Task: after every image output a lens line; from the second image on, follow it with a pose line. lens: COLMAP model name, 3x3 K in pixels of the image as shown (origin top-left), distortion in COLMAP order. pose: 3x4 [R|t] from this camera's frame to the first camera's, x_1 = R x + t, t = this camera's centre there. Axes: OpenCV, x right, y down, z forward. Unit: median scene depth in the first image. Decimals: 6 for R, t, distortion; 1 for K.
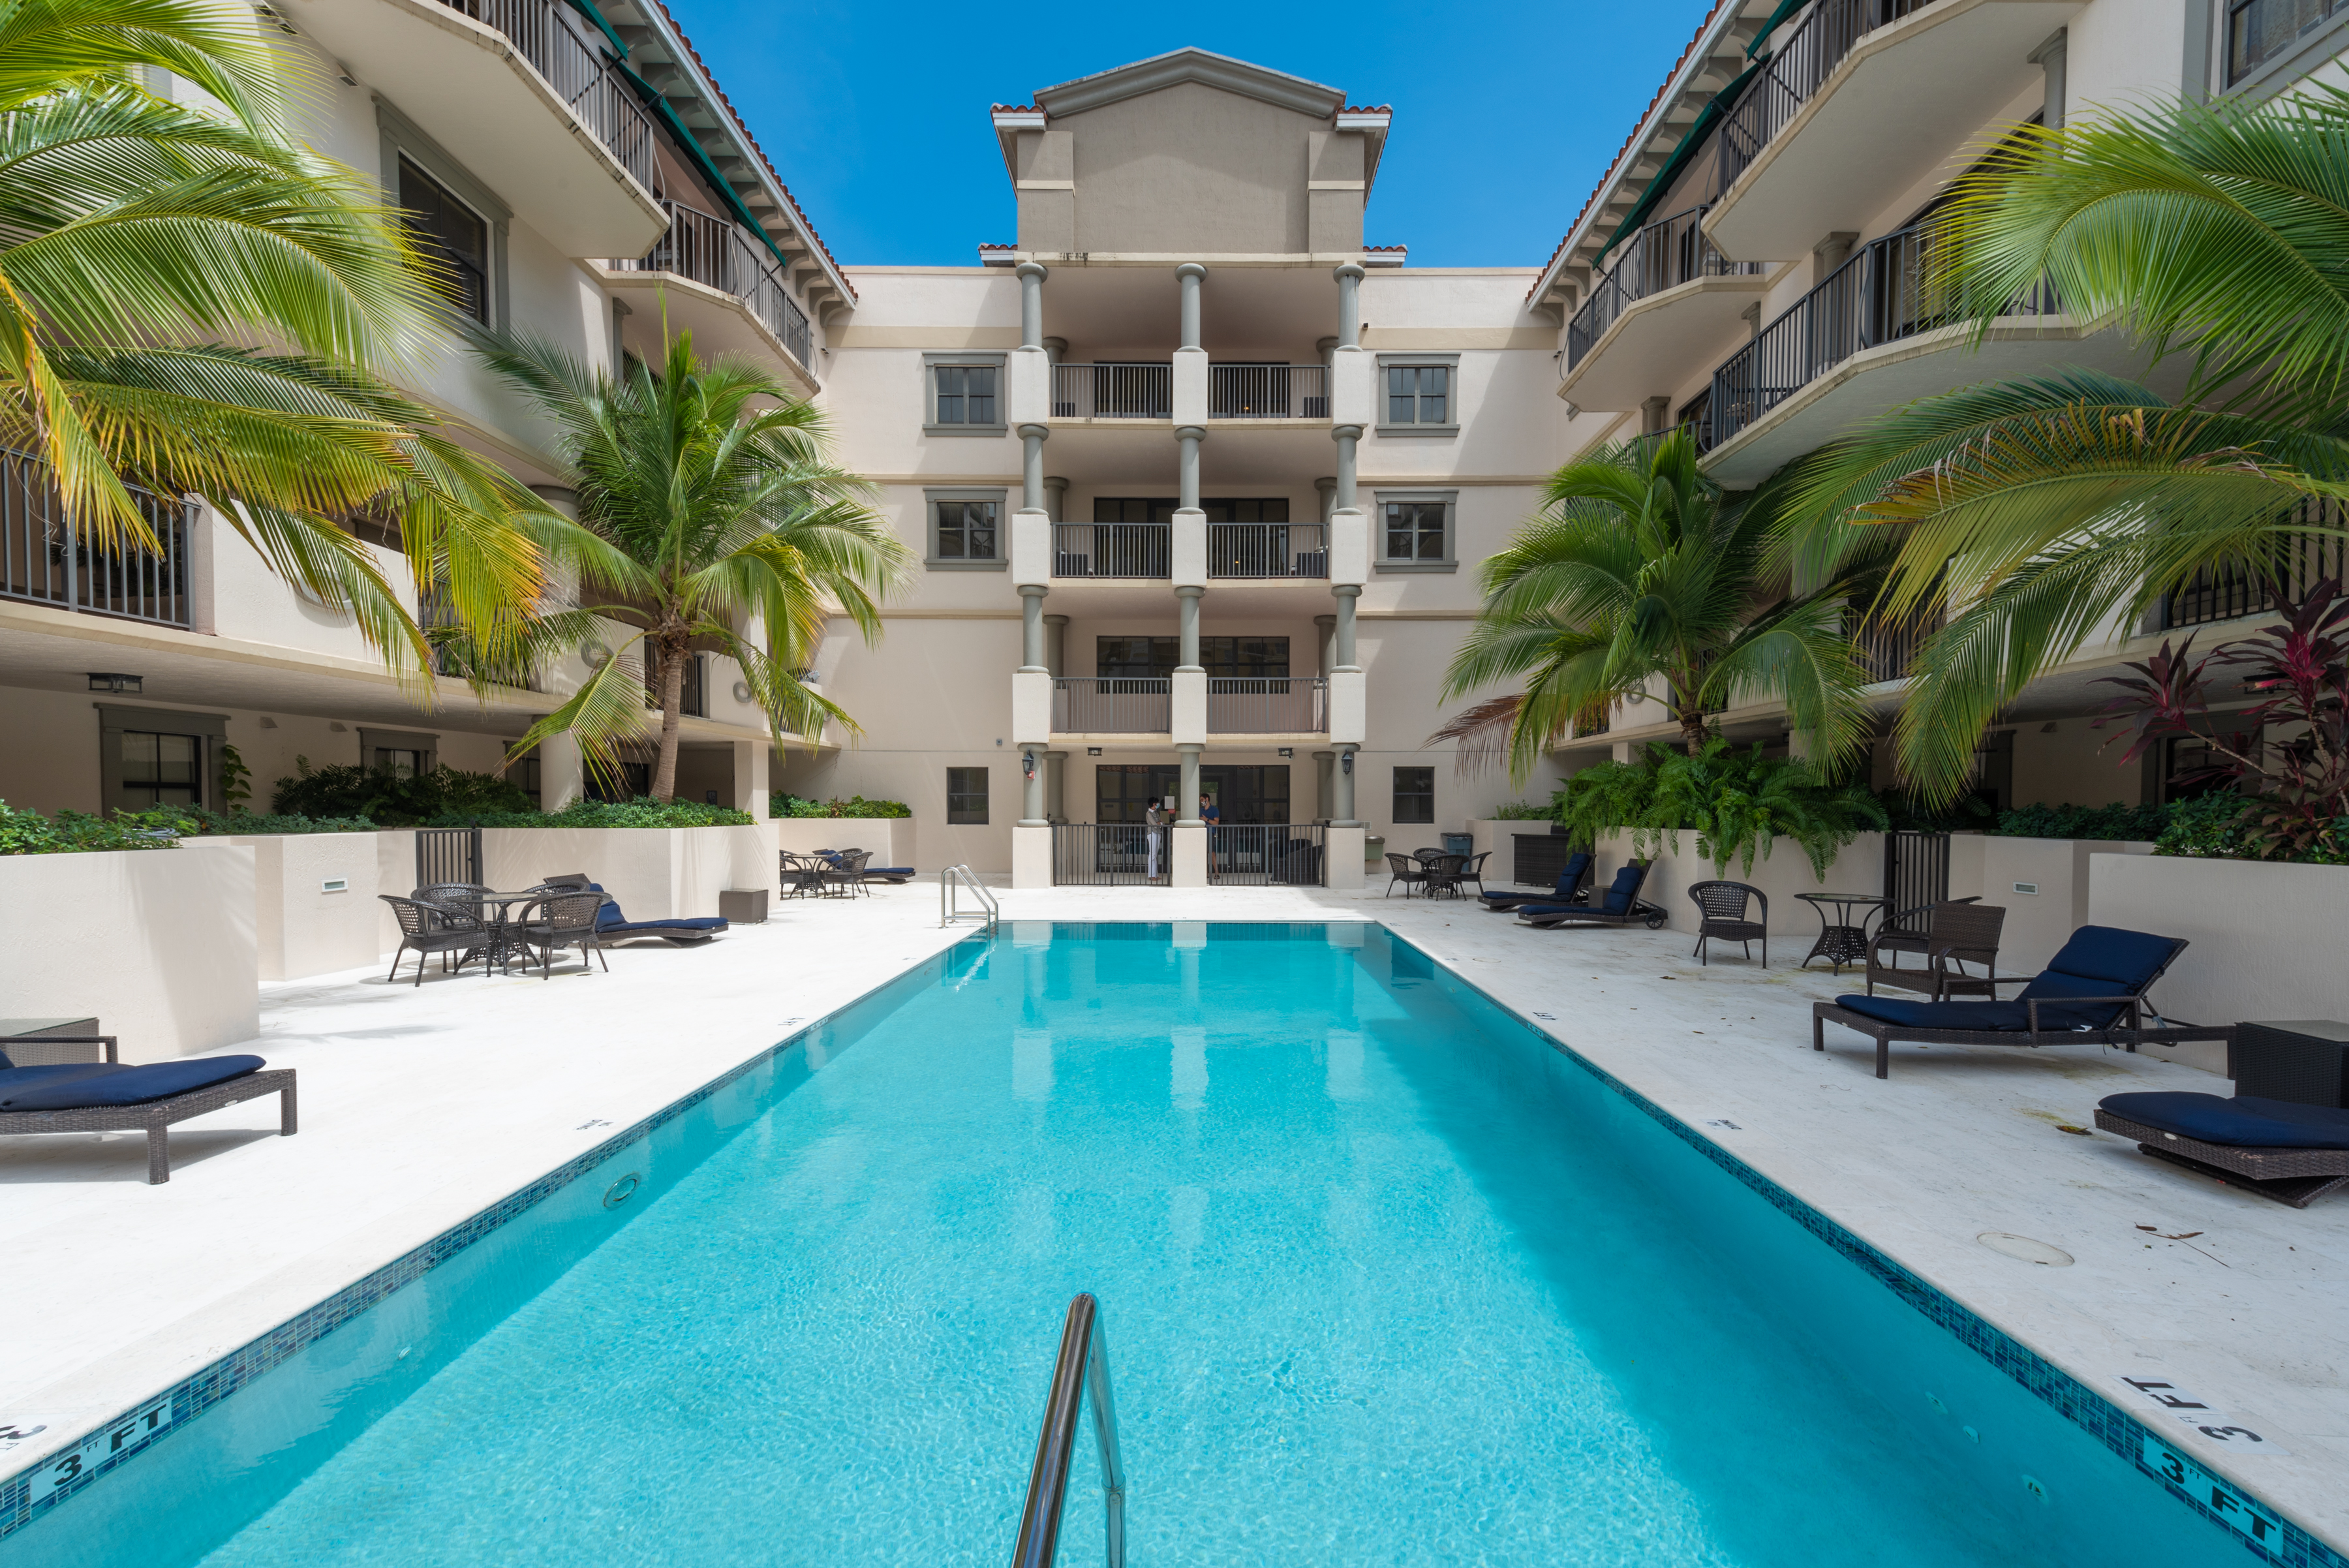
lens RADIAL K [[923.7, 0, 1196.9], [0, 923.7, 835.3], [0, 0, 1]] dist [0.007302, -0.001632]
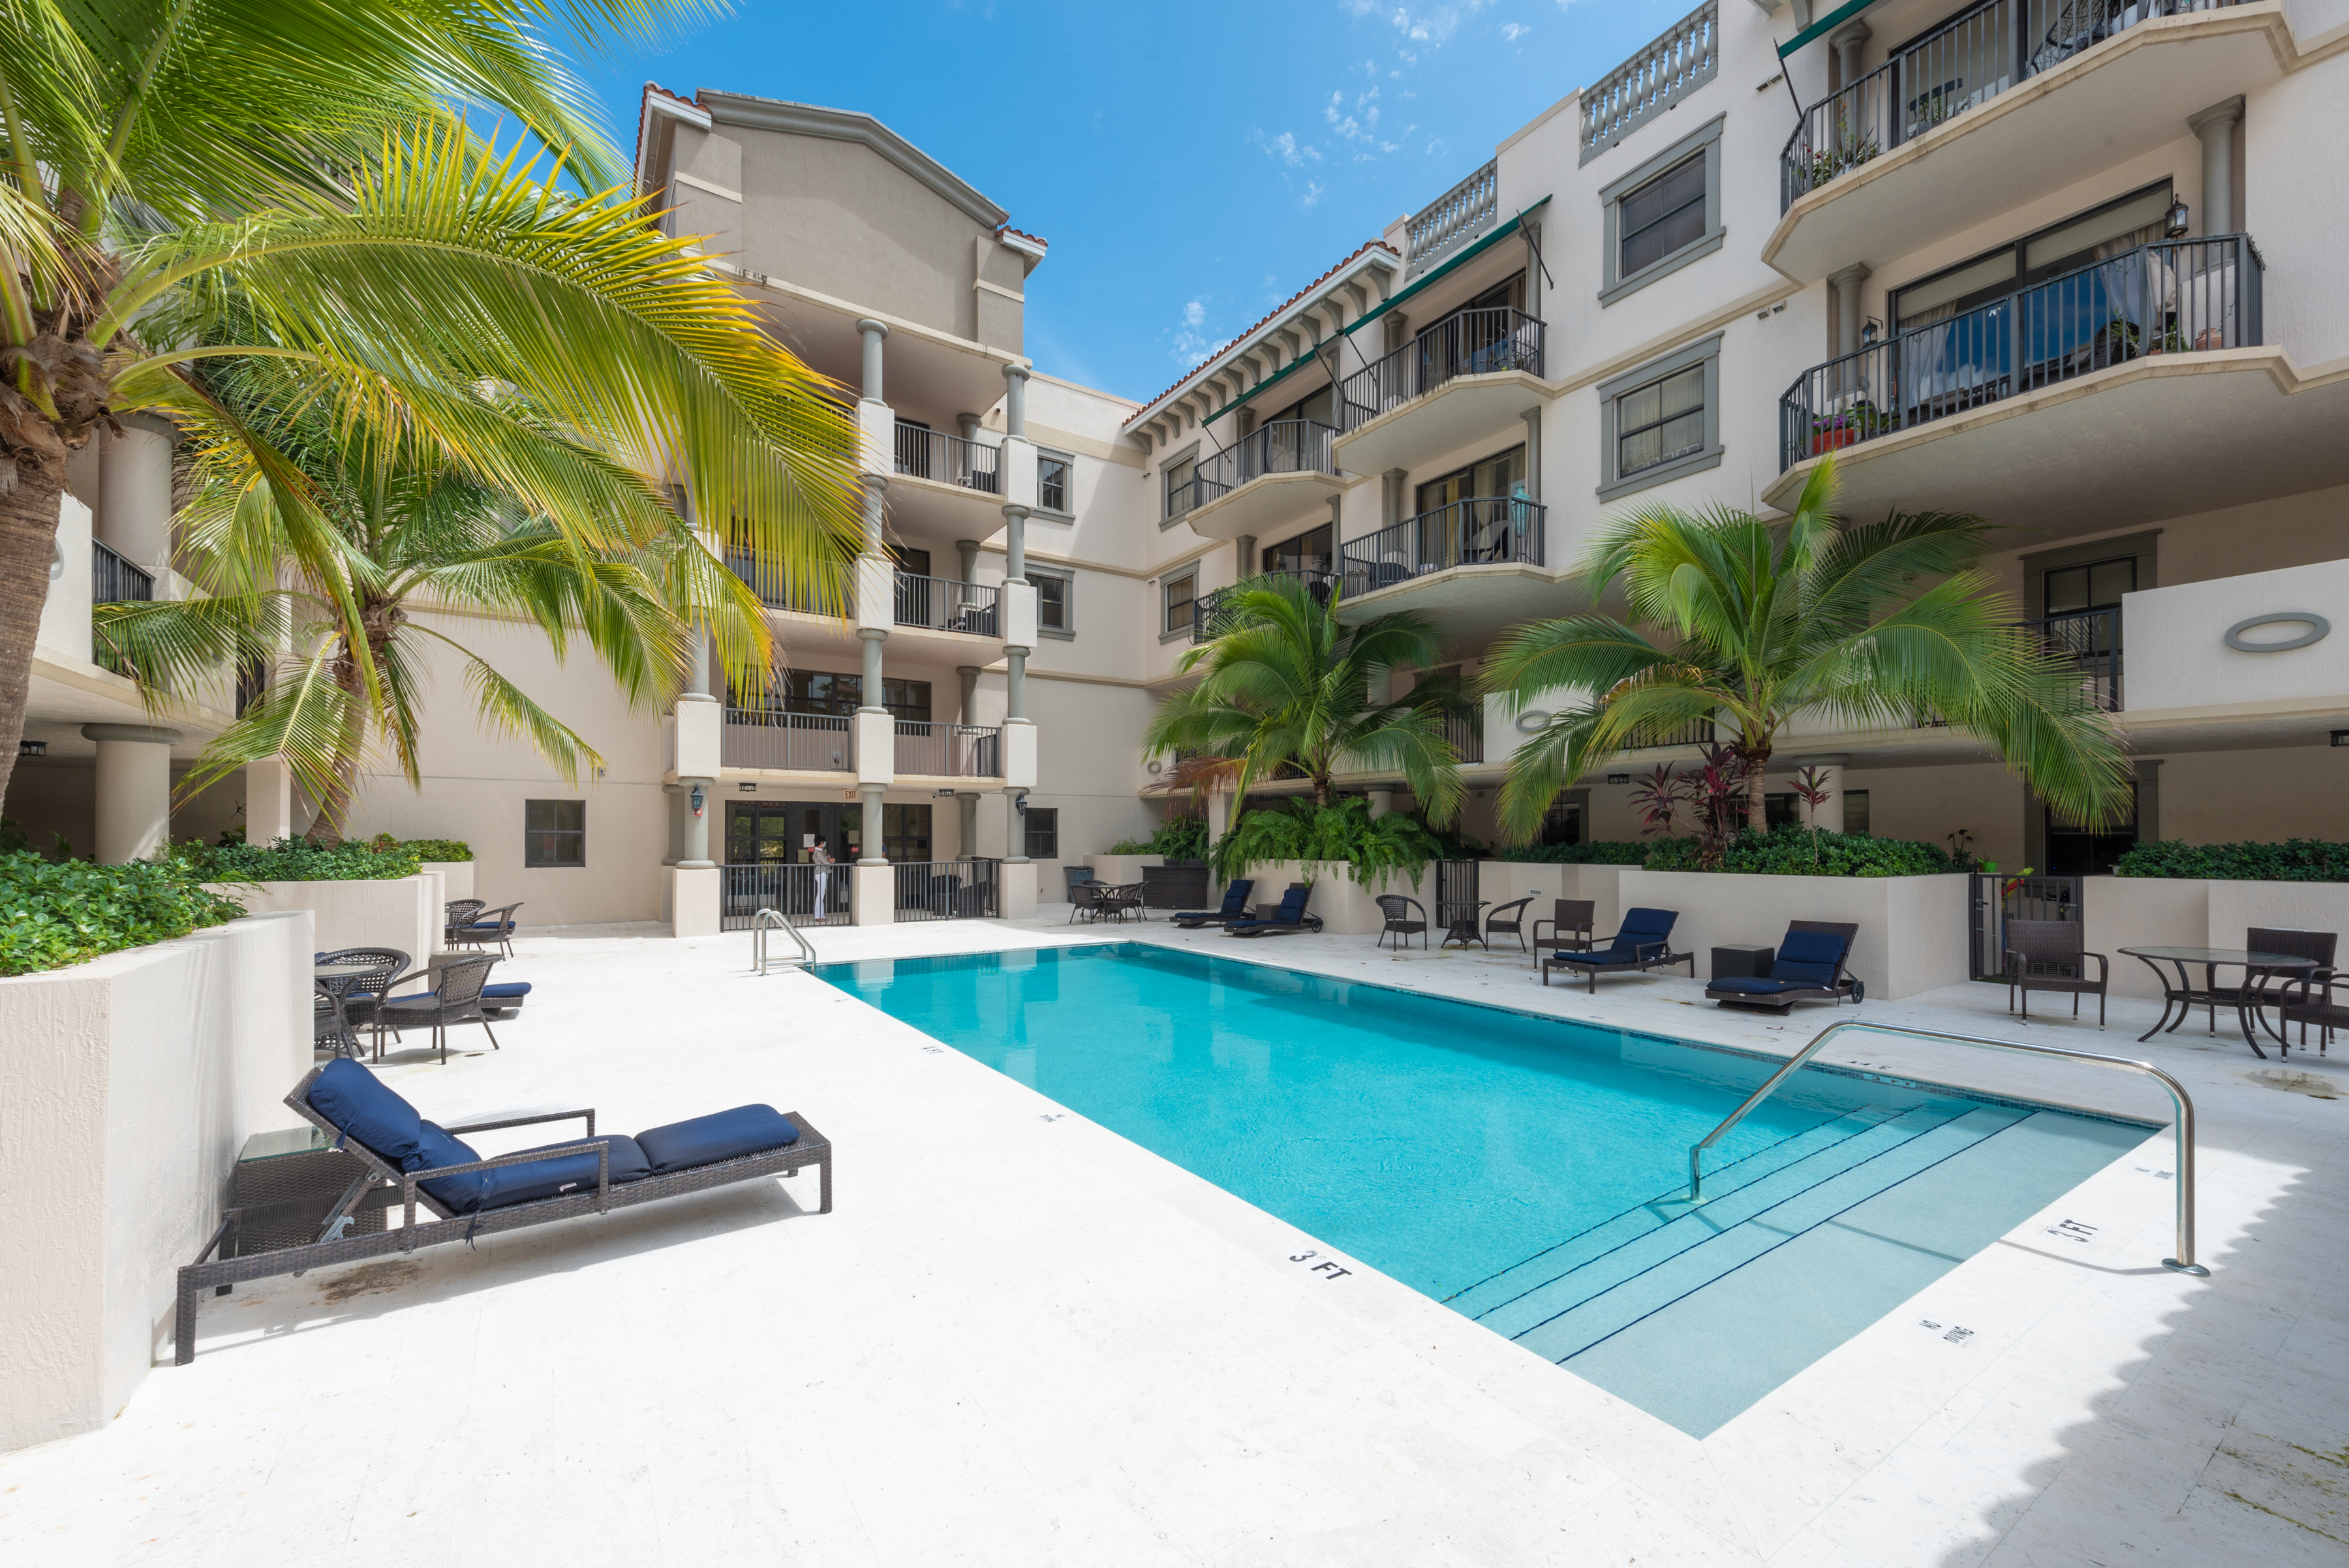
lens RADIAL K [[923.7, 0, 1181.2], [0, 923.7, 833.3], [0, 0, 1]] dist [0.007302, -0.001632]
pose [[0.830197, 0.002650, 0.557464, -0.293763], [0.019101, 0.999266, -0.033196, -0.003843], [-0.557143, 0.038207, 0.829537, -0.026823]]
